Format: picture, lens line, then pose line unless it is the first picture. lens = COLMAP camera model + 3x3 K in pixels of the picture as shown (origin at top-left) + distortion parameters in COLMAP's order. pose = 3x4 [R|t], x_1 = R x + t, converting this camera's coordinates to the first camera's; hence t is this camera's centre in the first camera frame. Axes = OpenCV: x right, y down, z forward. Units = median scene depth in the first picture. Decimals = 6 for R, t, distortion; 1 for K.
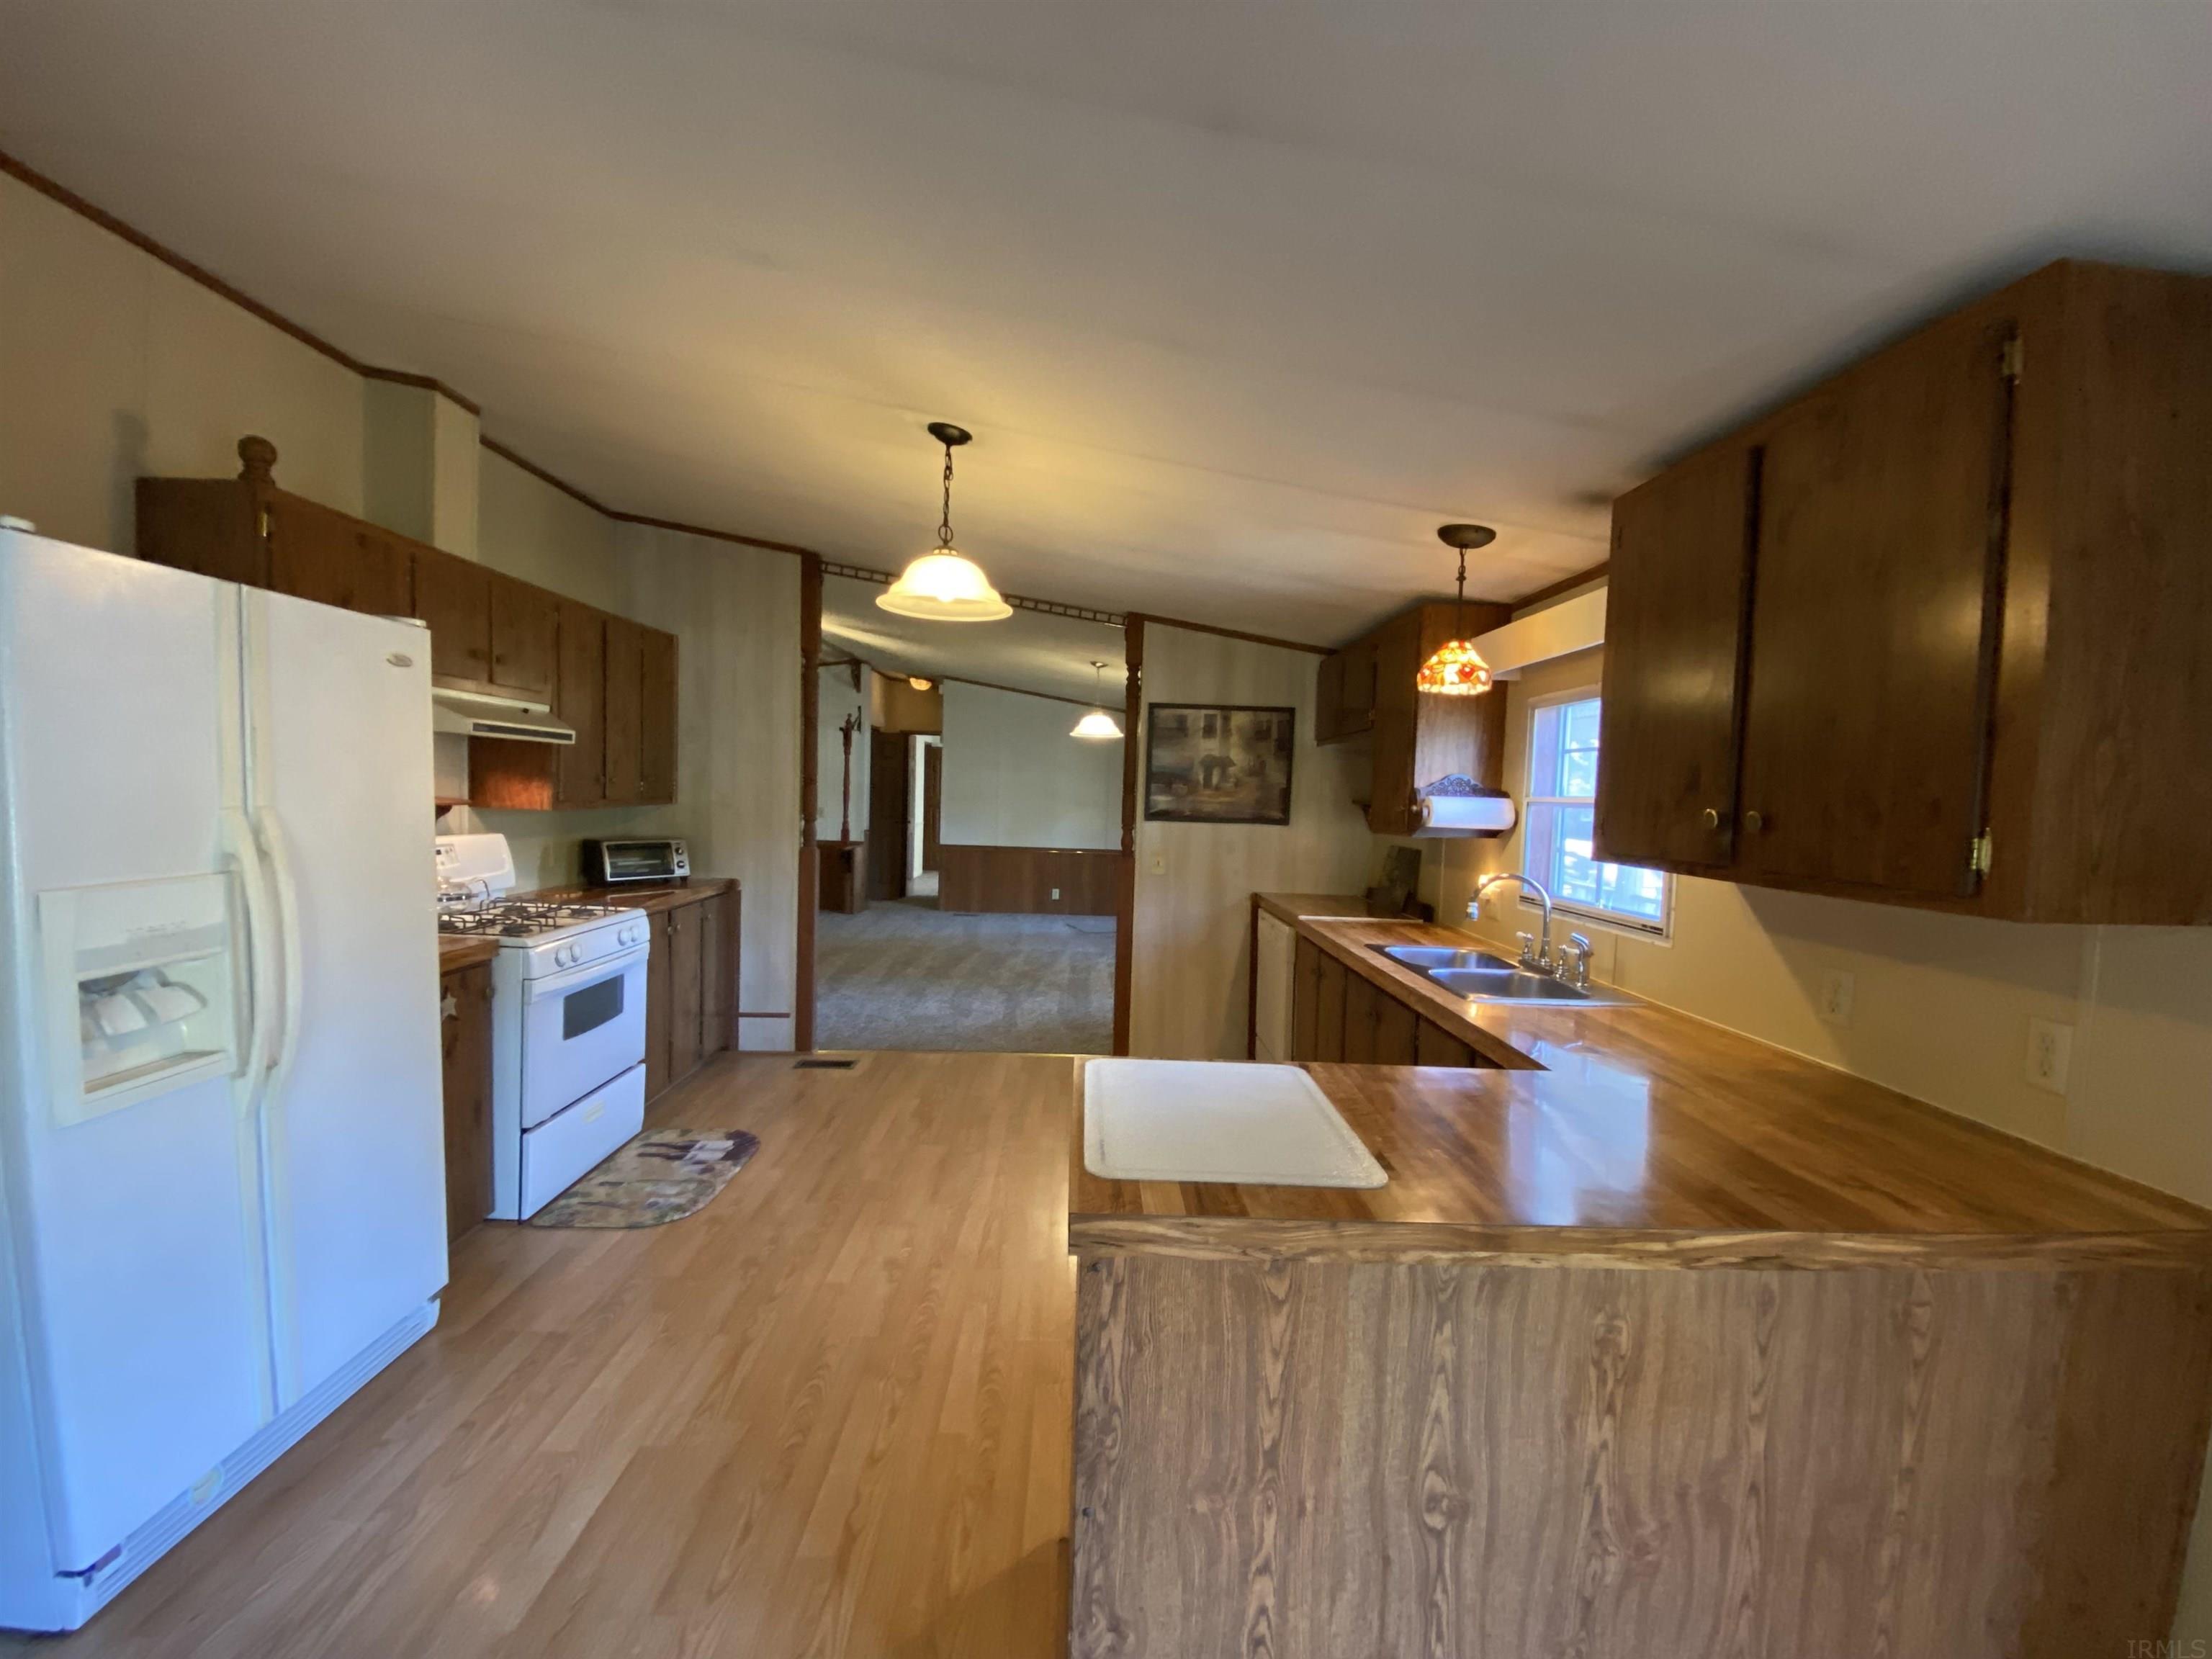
lens RADIAL K [[897.0, 0, 1104.9], [0, 897.0, 835.0], [0, 0, 1]] dist [0.035662, -0.026422]
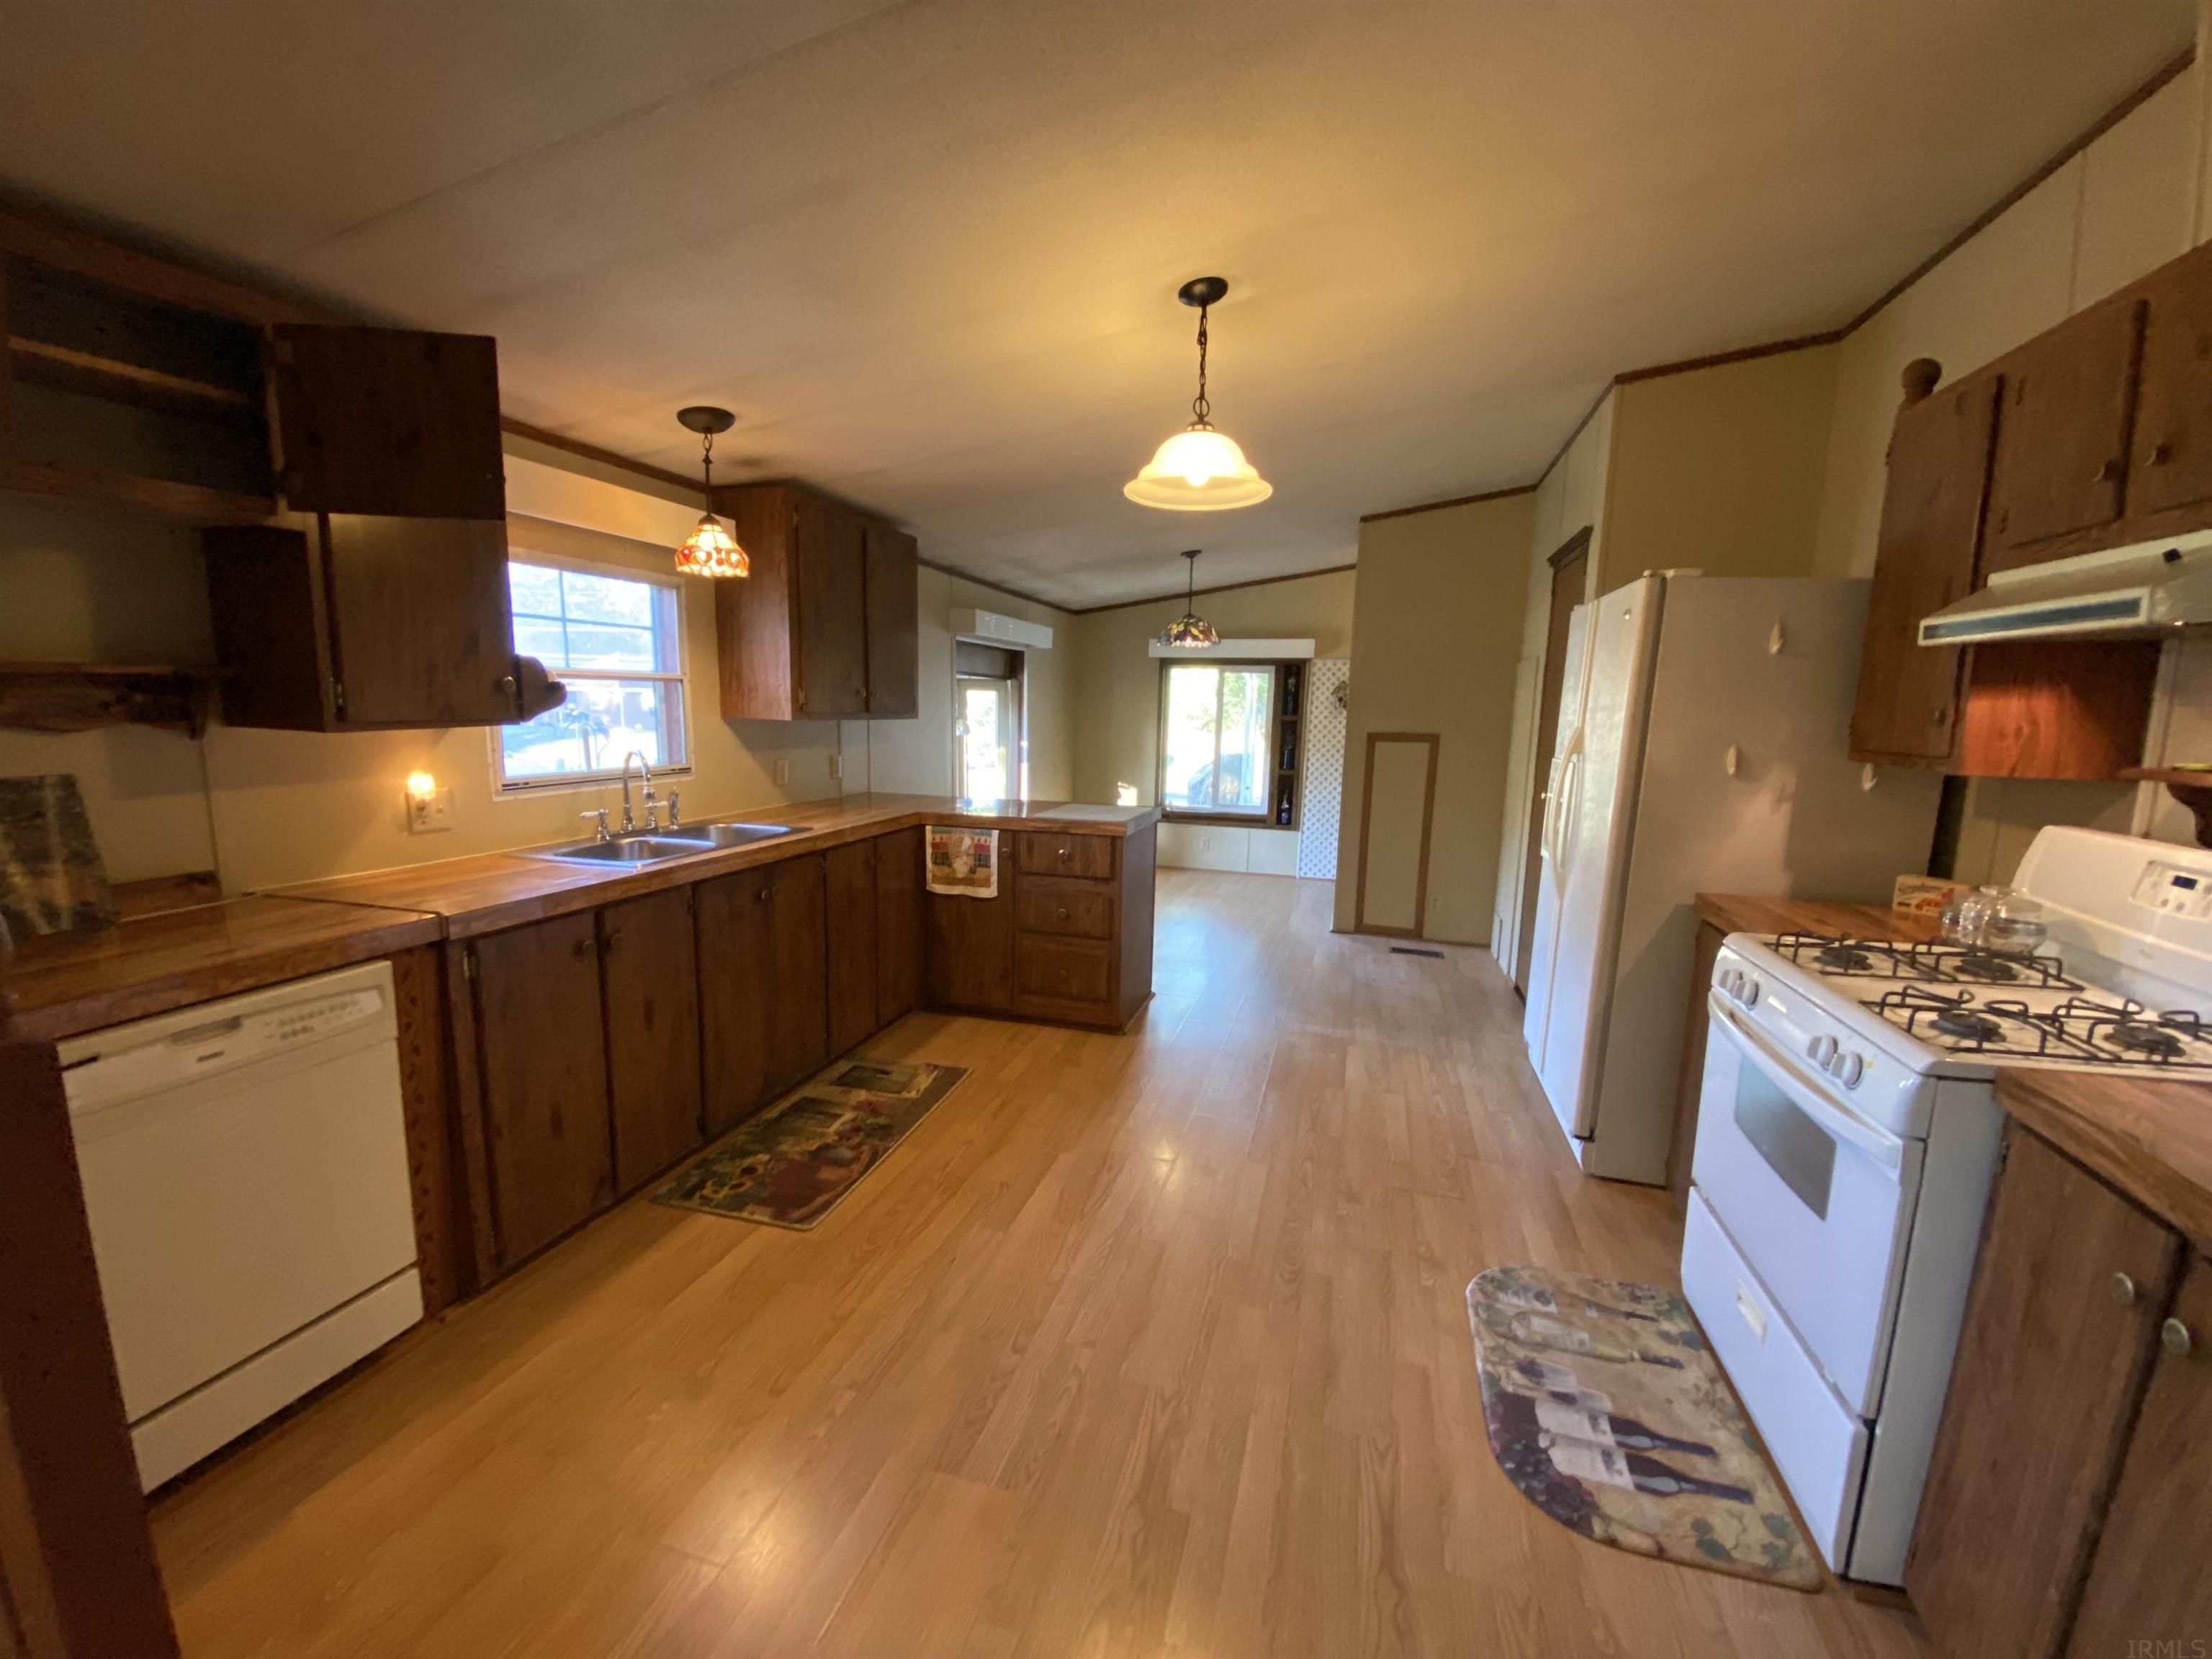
lens RADIAL K [[897.0, 0, 1104.9], [0, 897.0, 835.0], [0, 0, 1]] dist [0.035662, -0.026422]
pose [[-0.950457, -0.097980, 0.295011, -0.299602], [-0.037789, 0.978407, 0.203203, -0.074208], [-0.308551, 0.181988, -0.933636, 1.484289]]
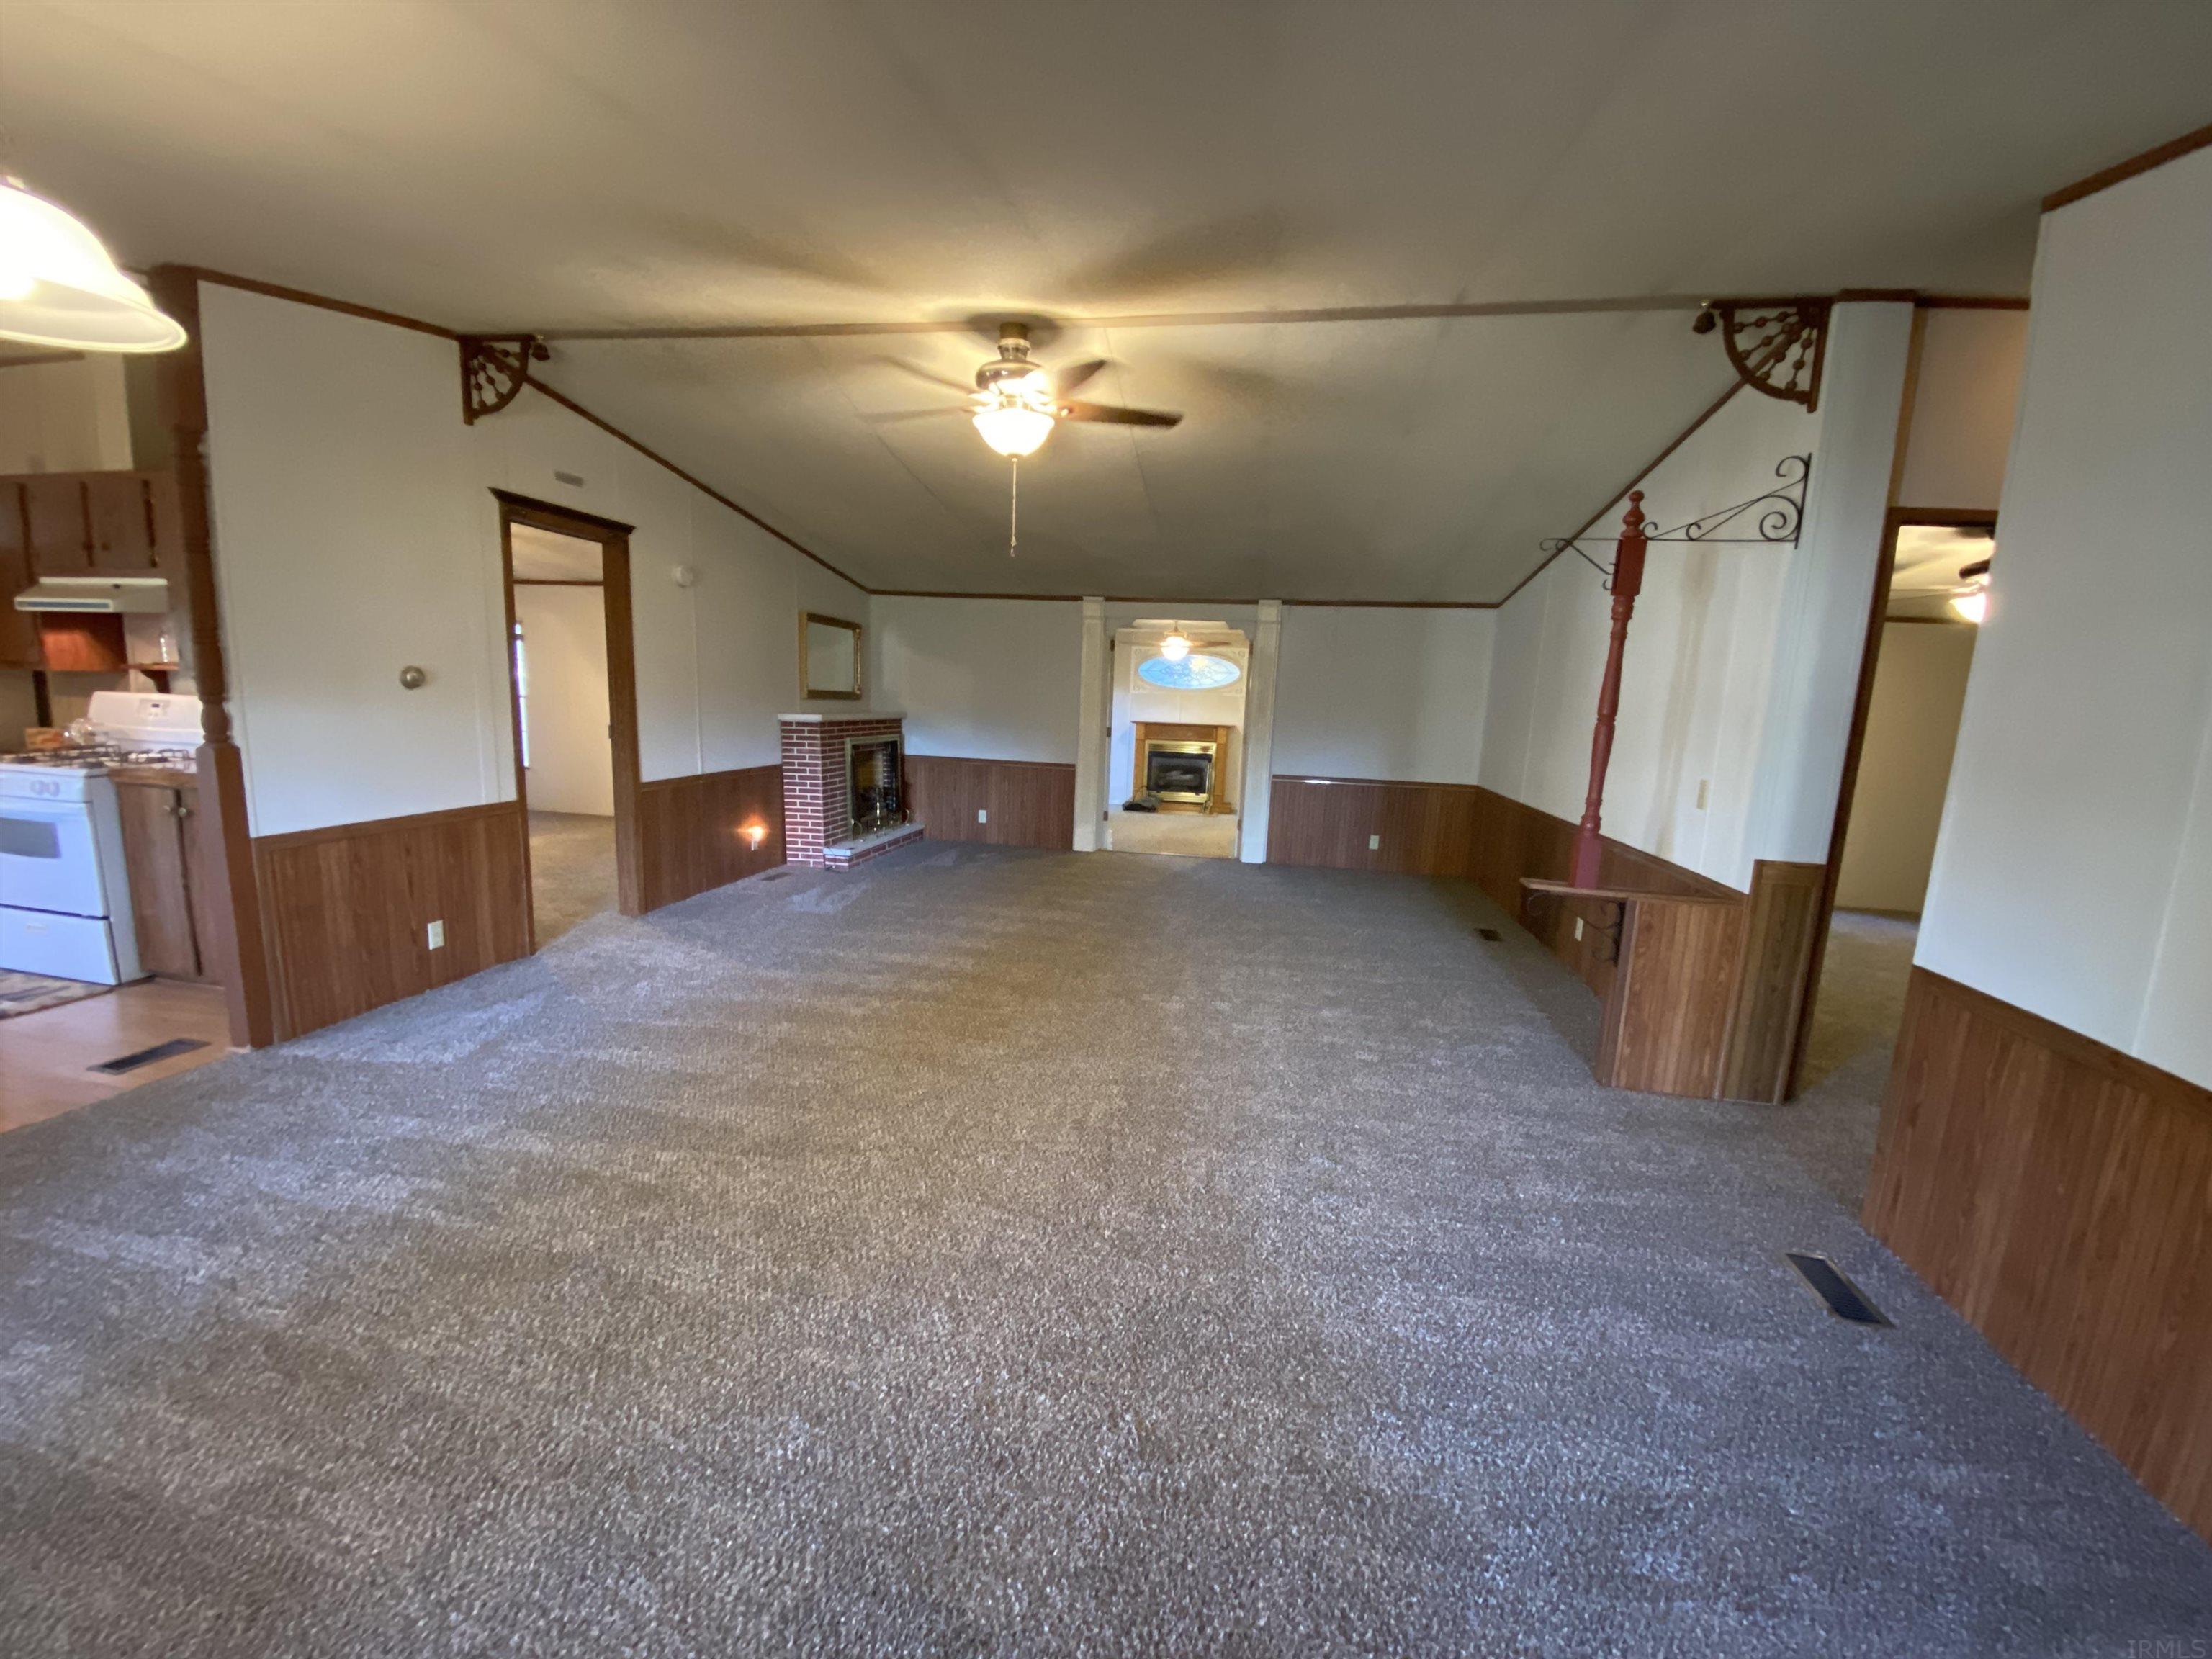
lens RADIAL K [[897.0, 0, 1104.9], [0, 897.0, 835.0], [0, 0, 1]] dist [0.035662, -0.026422]
pose [[-0.204366, 0.112447, -0.972415, 0.247870], [-0.098171, 0.986018, 0.134652, -0.098149], [0.973959, 0.122982, -0.190470, 2.386538]]
